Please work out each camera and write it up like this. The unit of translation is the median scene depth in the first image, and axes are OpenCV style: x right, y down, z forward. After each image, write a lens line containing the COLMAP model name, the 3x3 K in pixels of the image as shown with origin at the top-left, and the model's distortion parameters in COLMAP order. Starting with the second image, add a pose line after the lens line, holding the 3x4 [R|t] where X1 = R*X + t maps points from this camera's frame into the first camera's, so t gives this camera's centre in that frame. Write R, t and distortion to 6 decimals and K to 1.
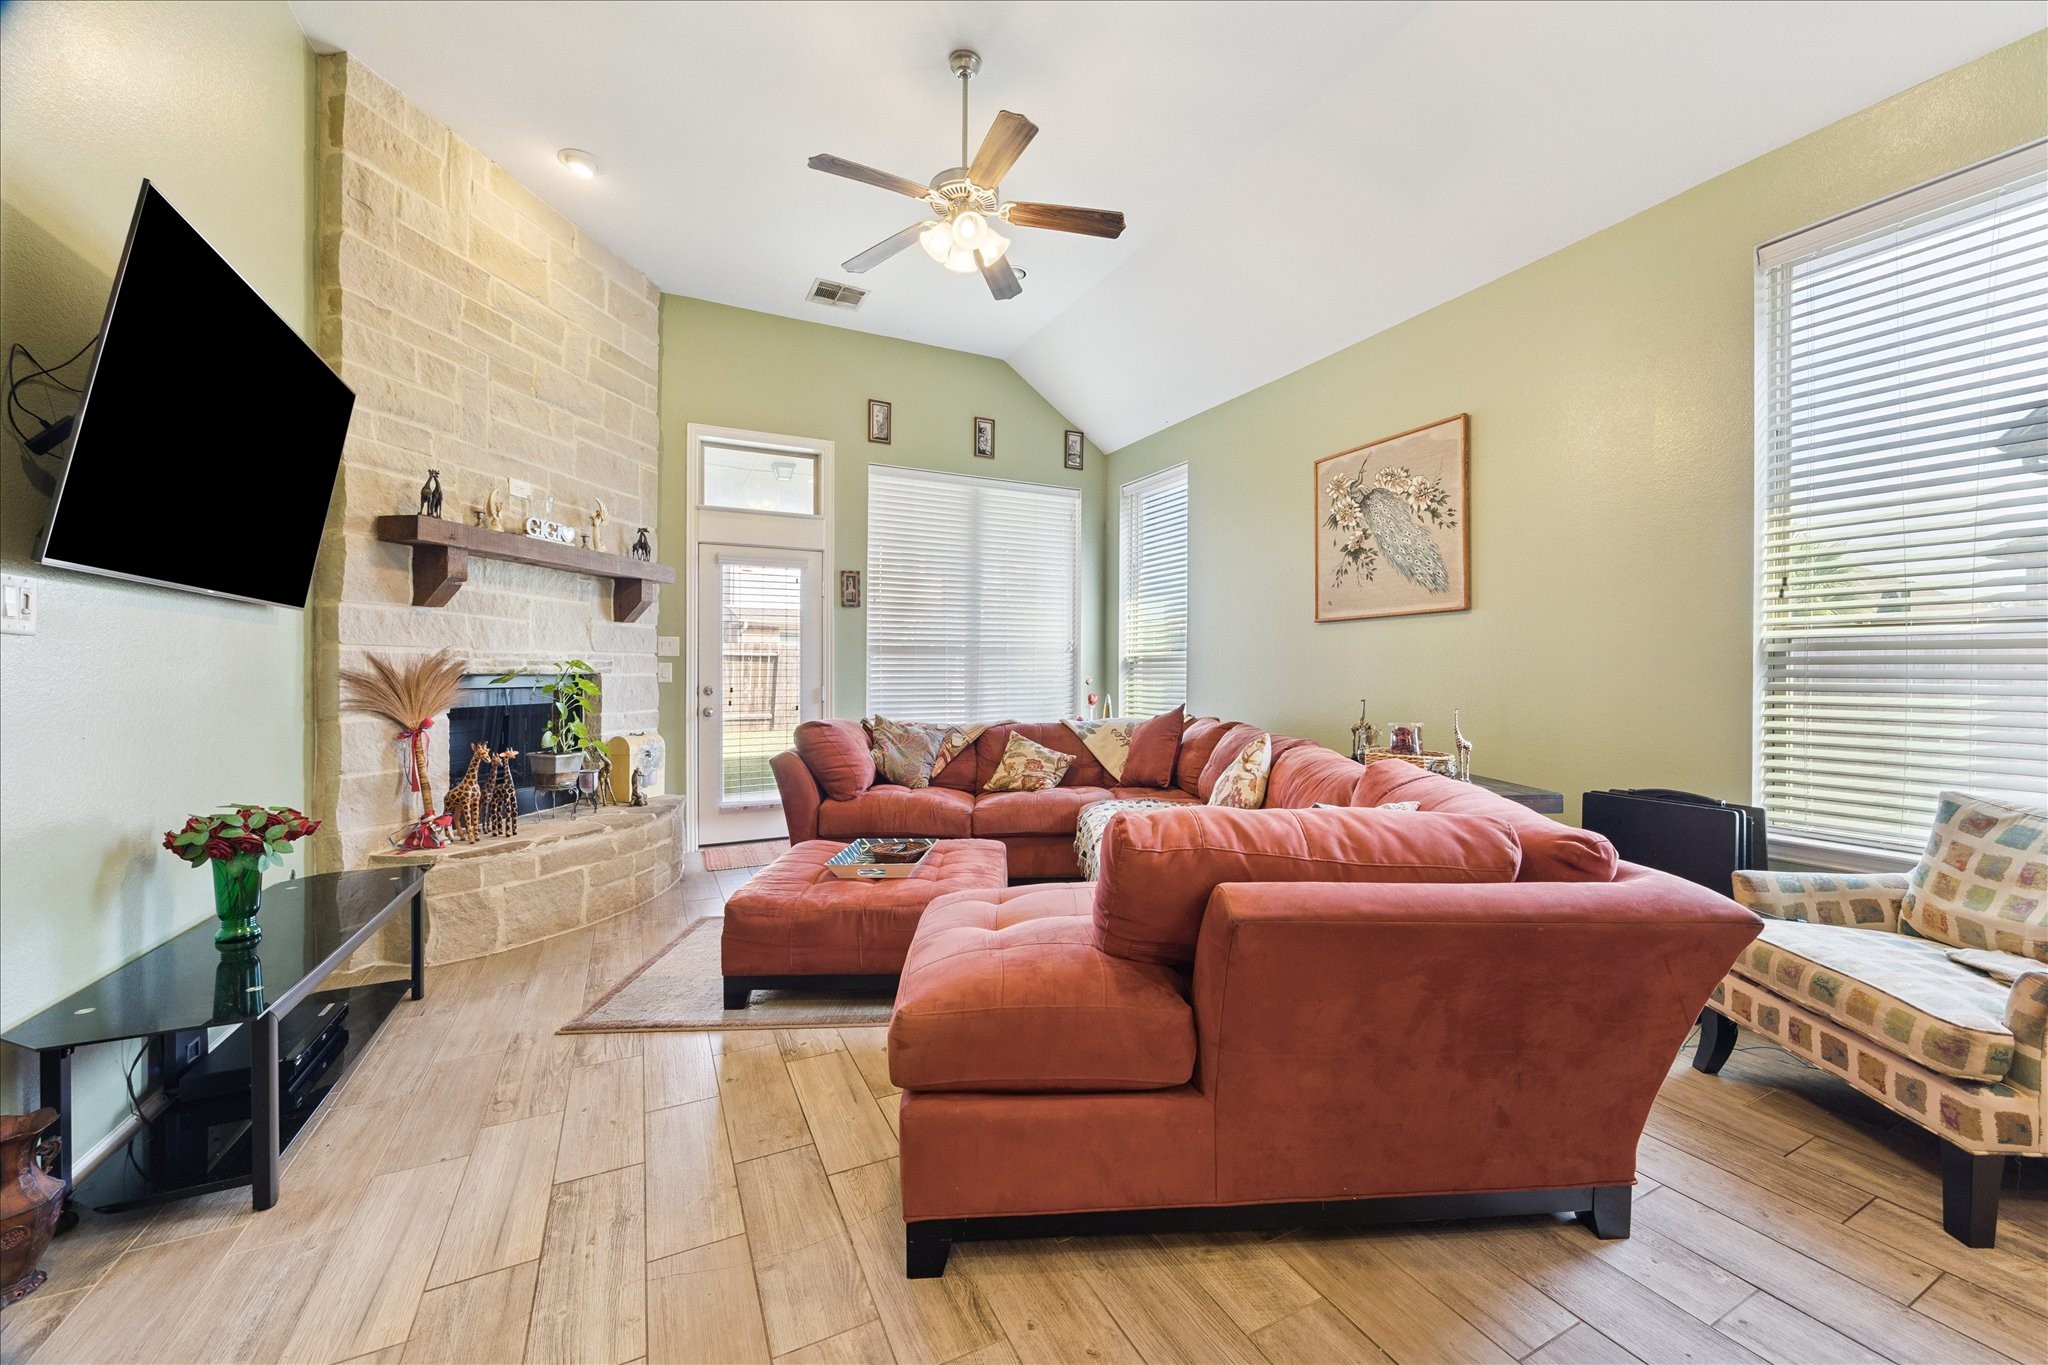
lens RADIAL K [[791.0, 0, 1039.5], [0, 791.0, 669.5], [0, 0, 1]] dist [-0.001279, 0.000182]
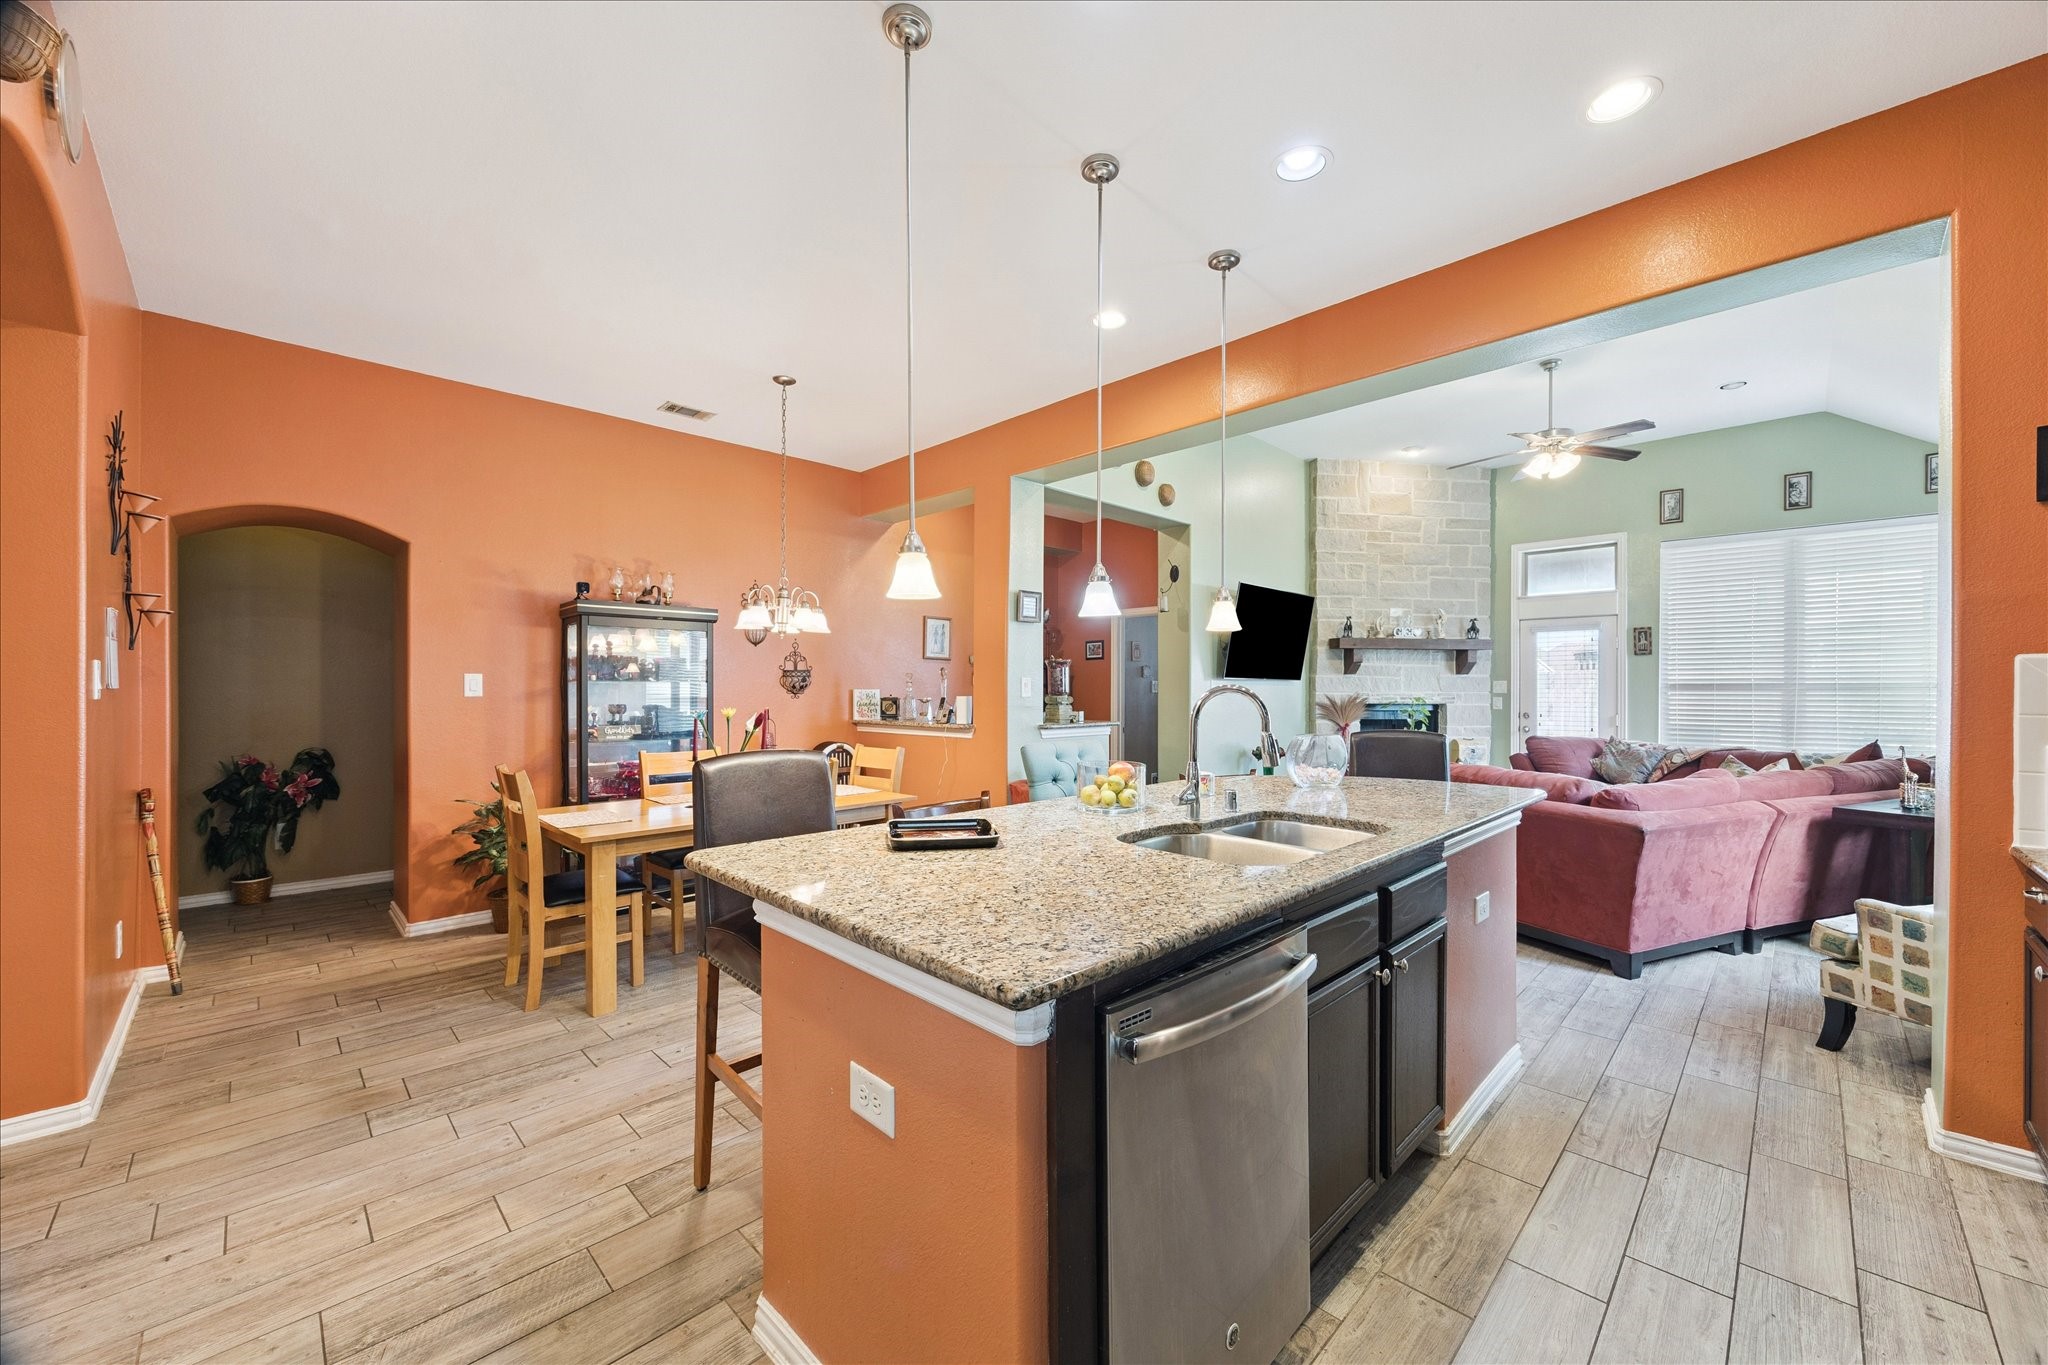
lens RADIAL K [[791.0, 0, 1030.7], [0, 791.0, 687.1], [0, 0, 1]] dist [-0.001279, 0.000182]
pose [[0.314516, -0.004680, -0.949241, 0.977233], [-0.001469, 0.999984, -0.005417, -0.025547], [0.949251, 0.003098, 0.314504, -0.528000]]
